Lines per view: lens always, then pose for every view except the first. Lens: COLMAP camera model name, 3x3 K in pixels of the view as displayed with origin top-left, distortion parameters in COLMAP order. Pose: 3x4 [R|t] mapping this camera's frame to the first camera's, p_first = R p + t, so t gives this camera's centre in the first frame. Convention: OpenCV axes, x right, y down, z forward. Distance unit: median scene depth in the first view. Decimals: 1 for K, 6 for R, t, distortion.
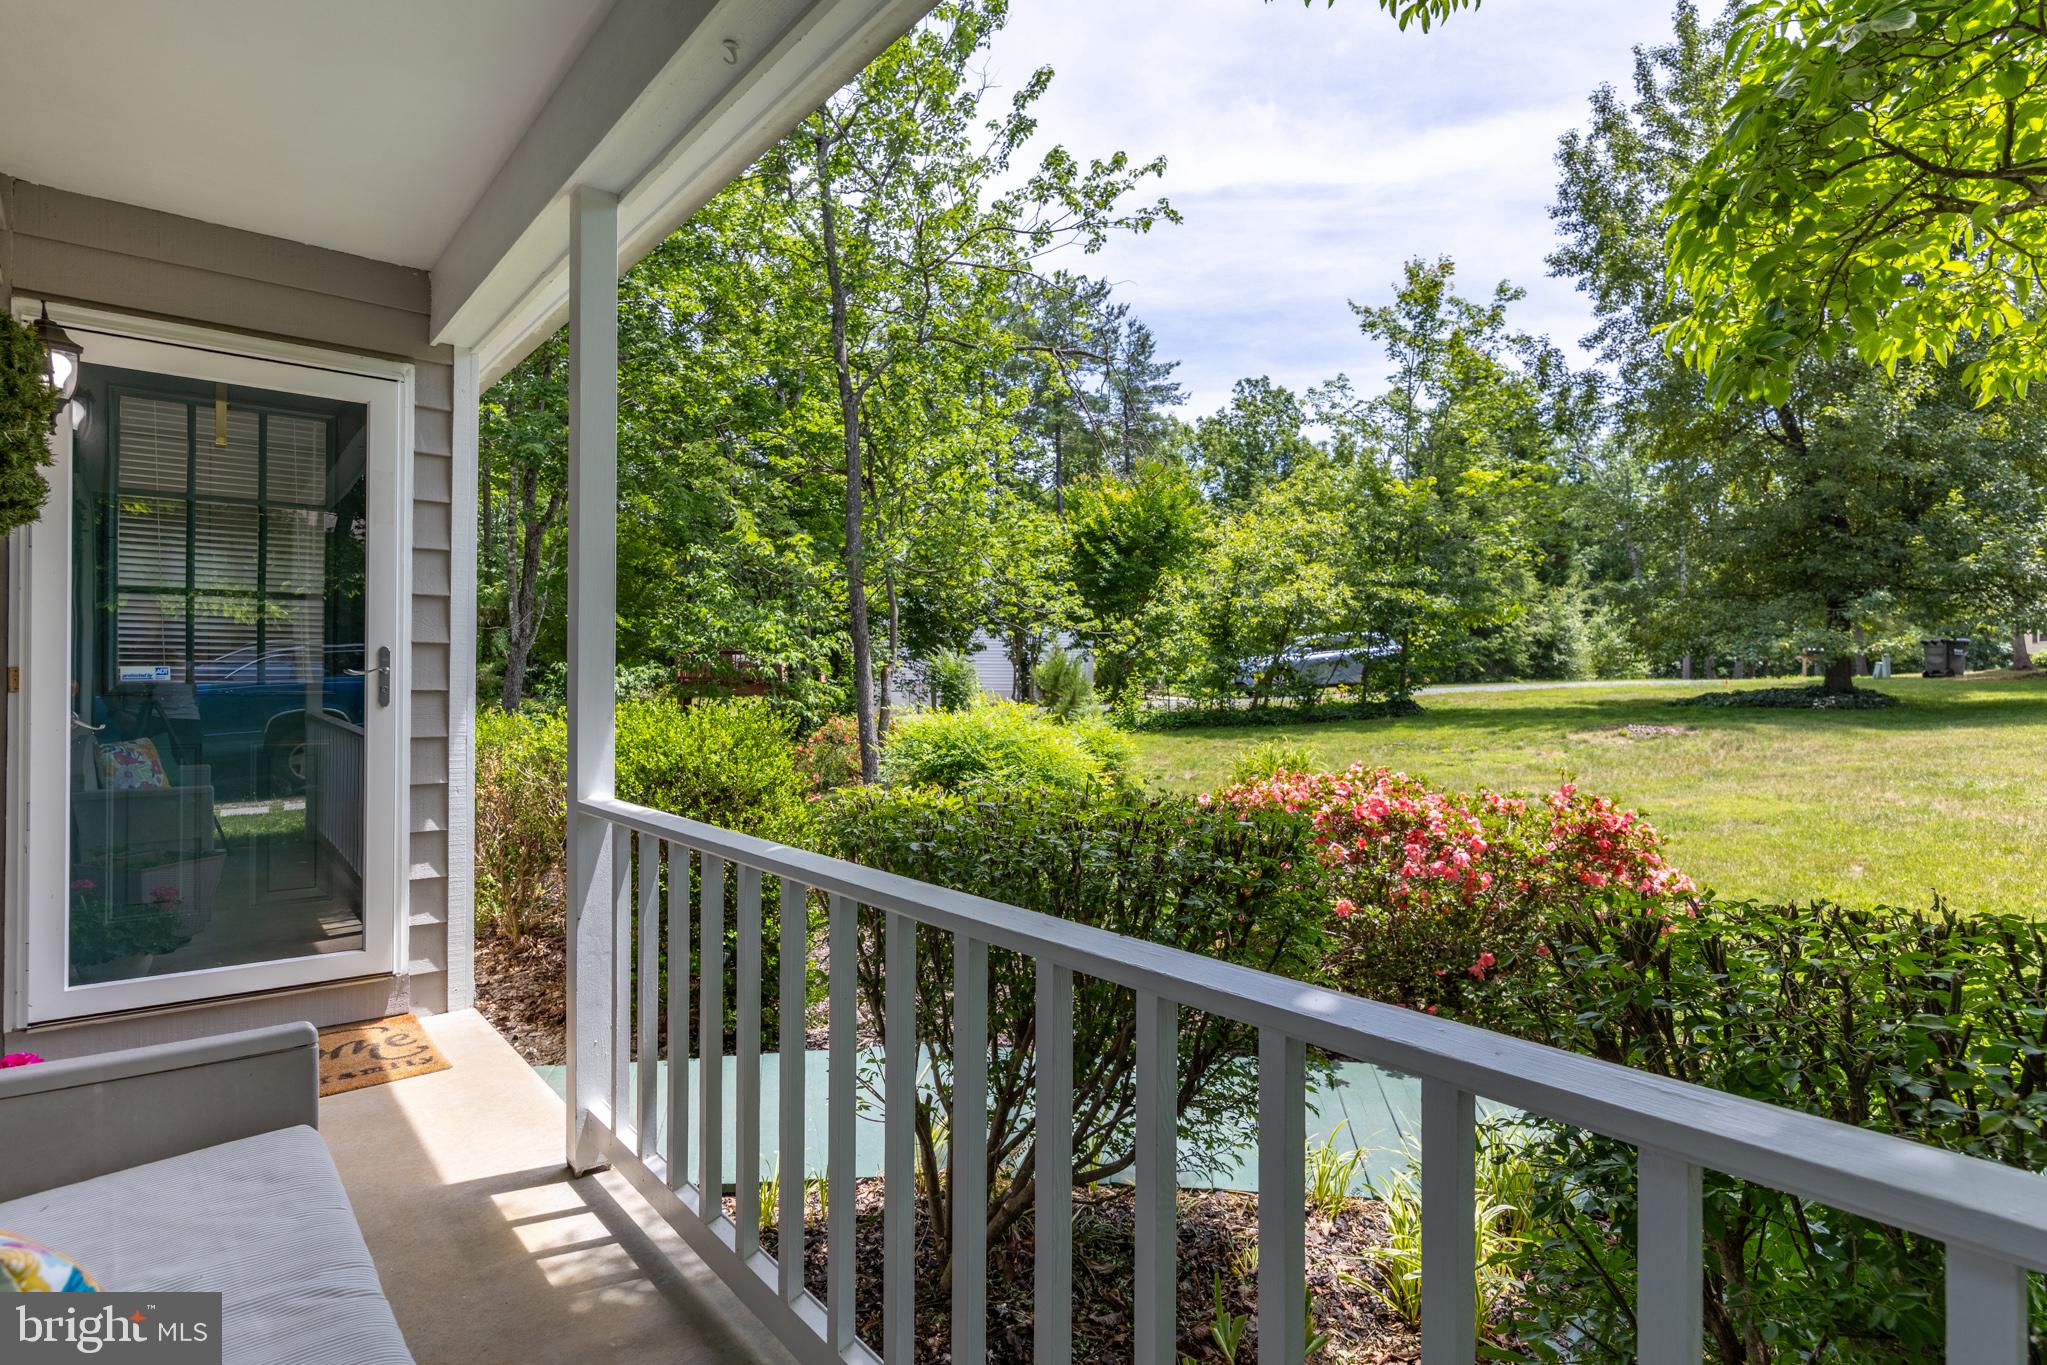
lens RADIAL K [[1062.8, 0, 1021.2], [0, 1062.8, 677.6], [0, 0, 1]] dist [-0.000056, 0.000104]
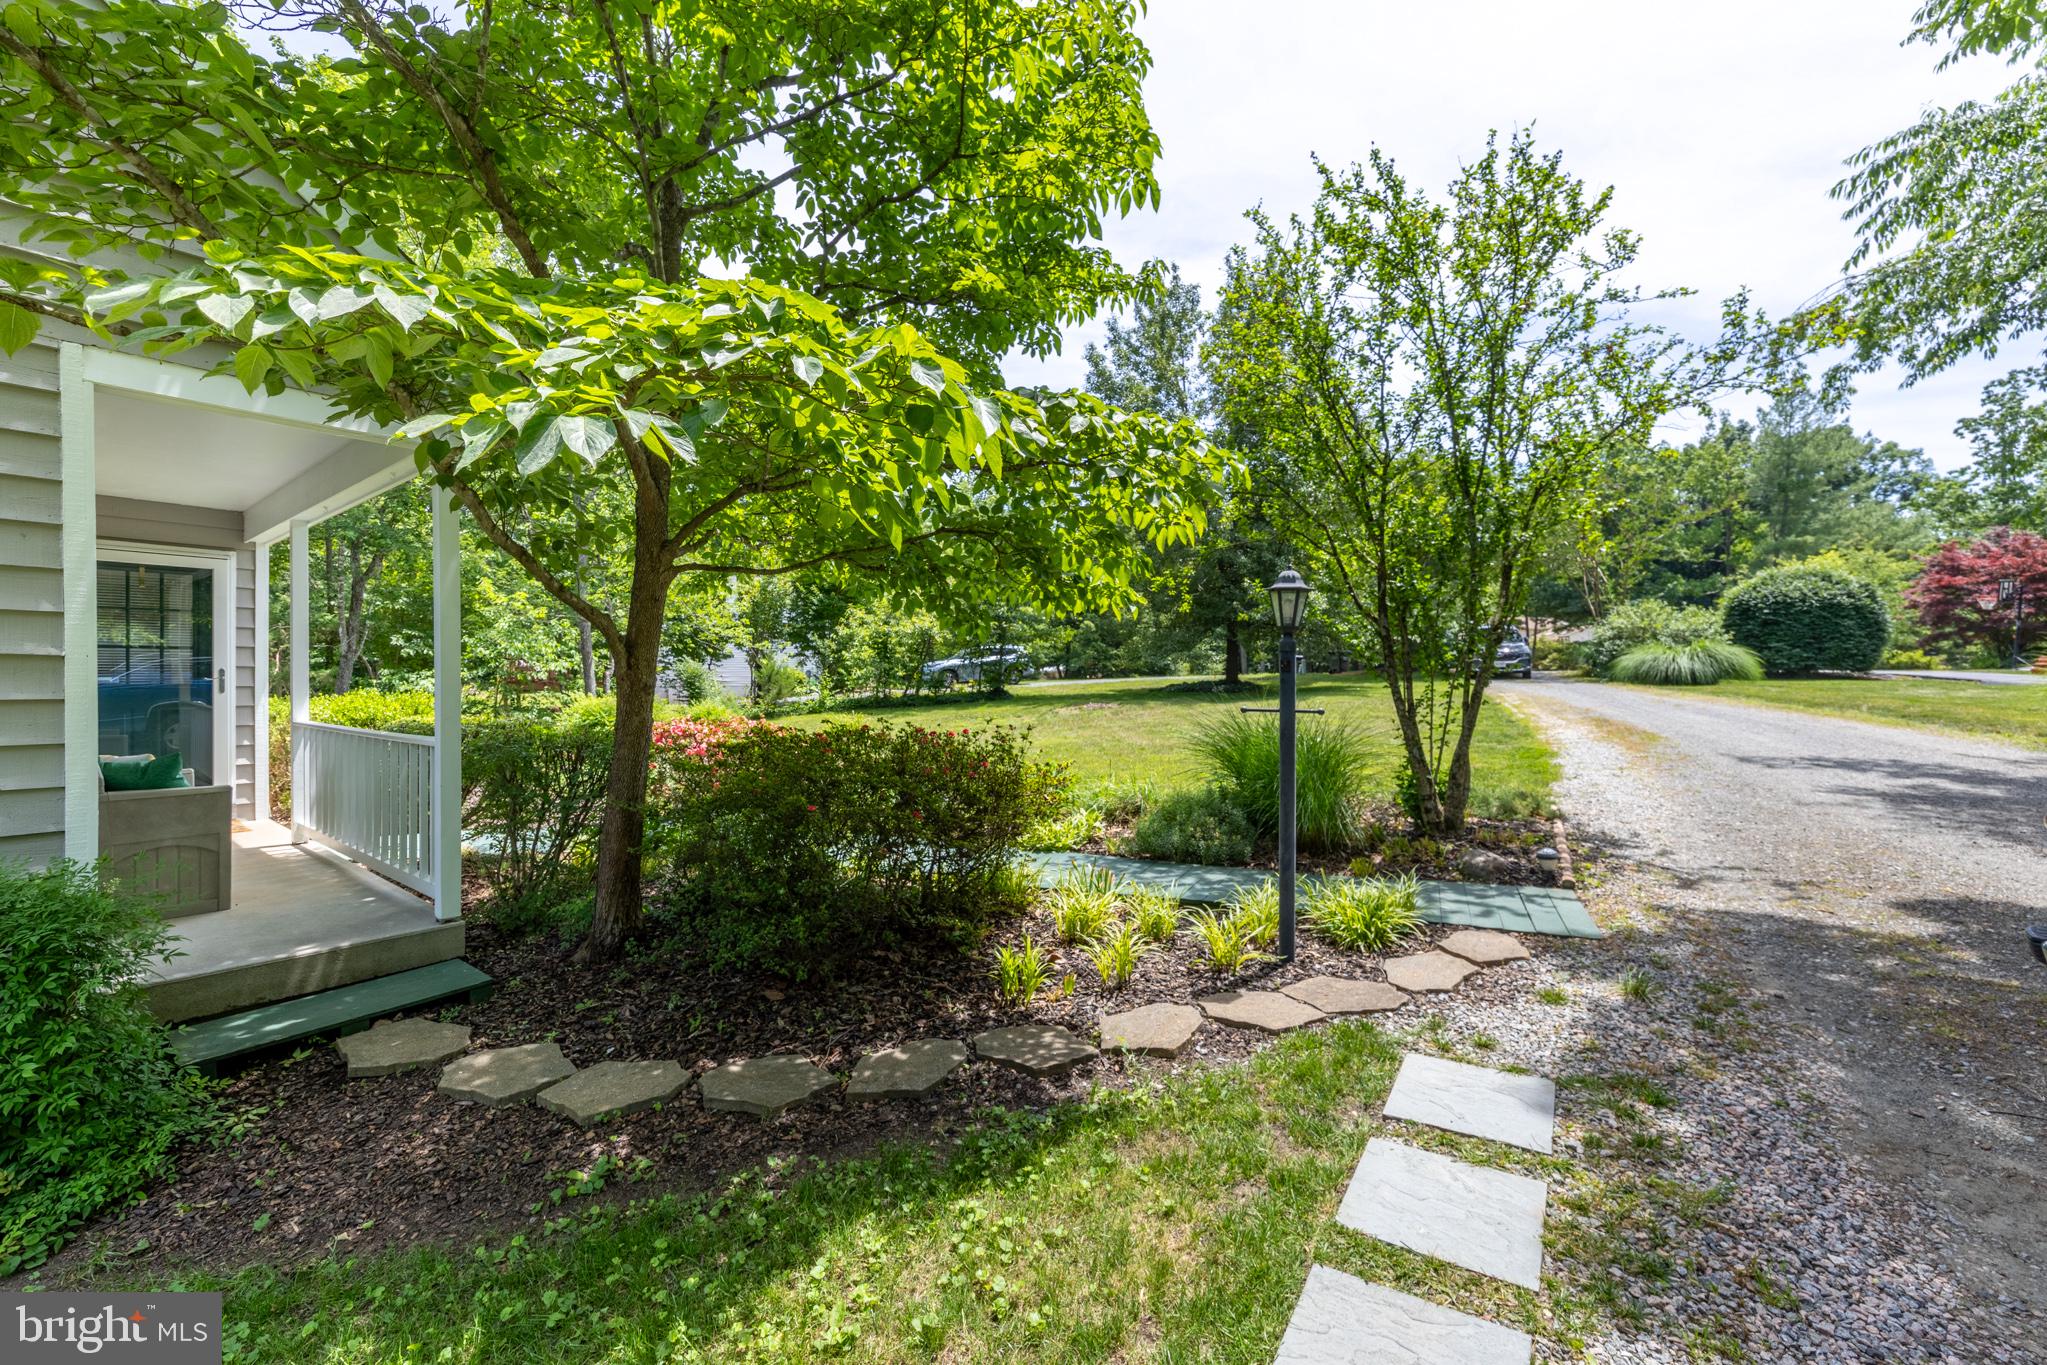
lens RADIAL K [[820.9, 0, 1029.9], [0, 820.9, 676.4], [0, 0, 1]] dist [-0.003427, 0.001828]
pose [[0.973588, -0.006222, 0.228228, 0.534330], [0.006106, 0.999981, 0.001214, -0.001263], [-0.228232, 0.000212, 0.973607, -0.863788]]
